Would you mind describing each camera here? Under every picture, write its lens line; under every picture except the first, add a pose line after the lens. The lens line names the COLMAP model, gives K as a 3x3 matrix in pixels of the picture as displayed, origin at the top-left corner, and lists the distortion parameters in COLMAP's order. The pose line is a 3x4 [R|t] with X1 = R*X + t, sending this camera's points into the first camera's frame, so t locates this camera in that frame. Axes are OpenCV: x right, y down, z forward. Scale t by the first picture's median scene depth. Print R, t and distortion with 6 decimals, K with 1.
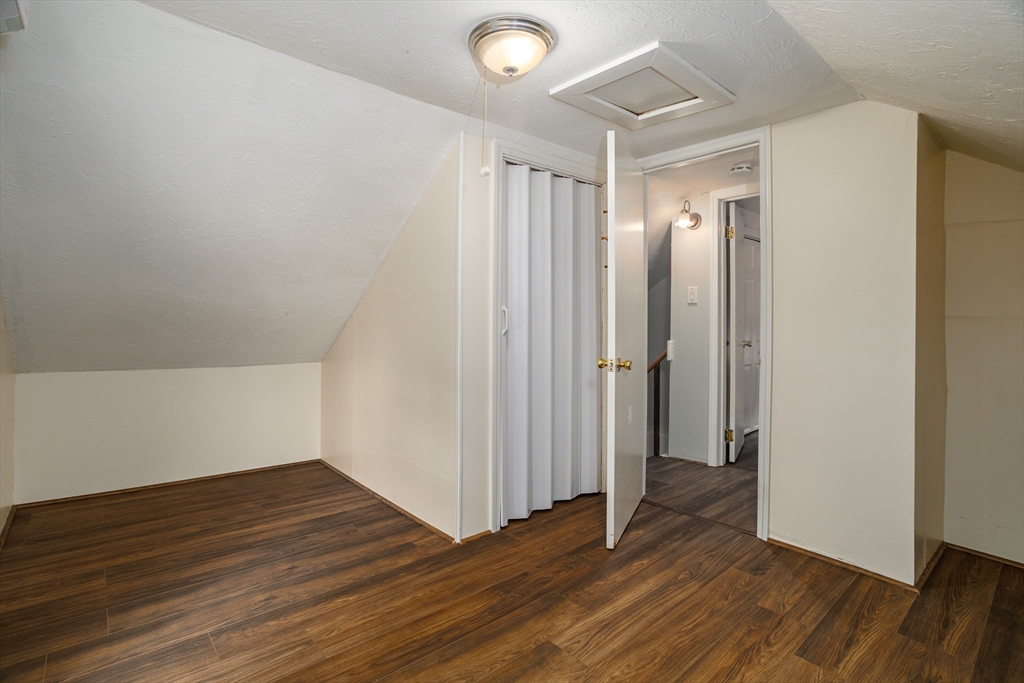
lens RADIAL K [[500.1, 0, 504.7], [0, 500.1, 316.7], [0, 0, 1]] dist [-0.031130, 0.016487]
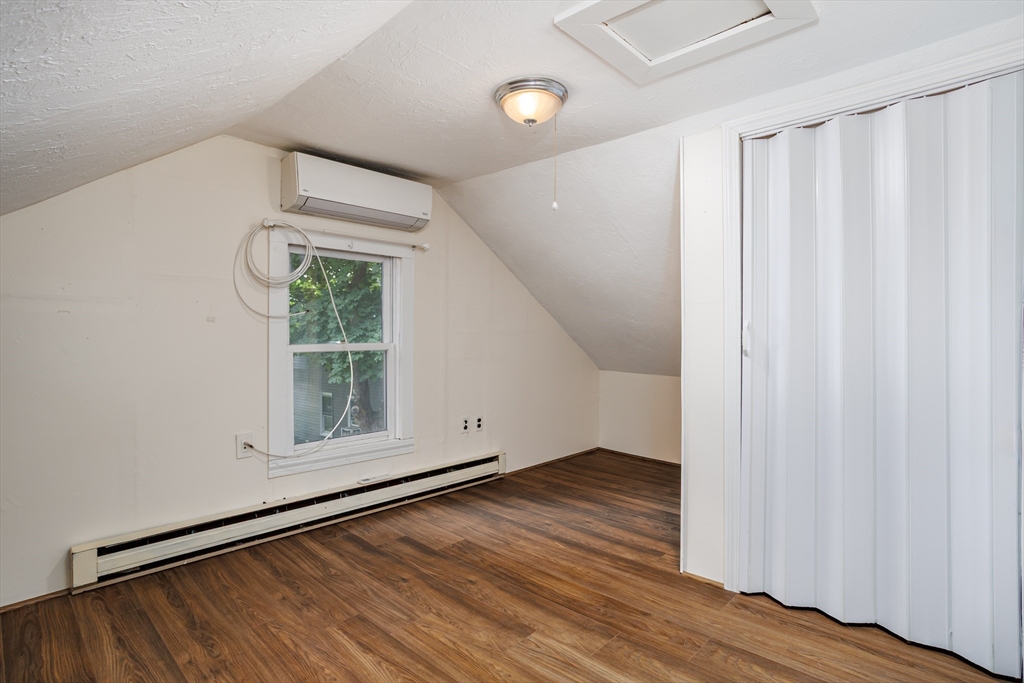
lens RADIAL K [[500.1, 0, 517.2], [0, 500.1, 342.1], [0, 0, 1]] dist [-0.031130, 0.016487]
pose [[0.127482, 0.001380, -0.991840, 1.013130], [0.003895, 0.999991, 0.001892, 0.010586], [0.991833, -0.004104, 0.127476, 0.709167]]
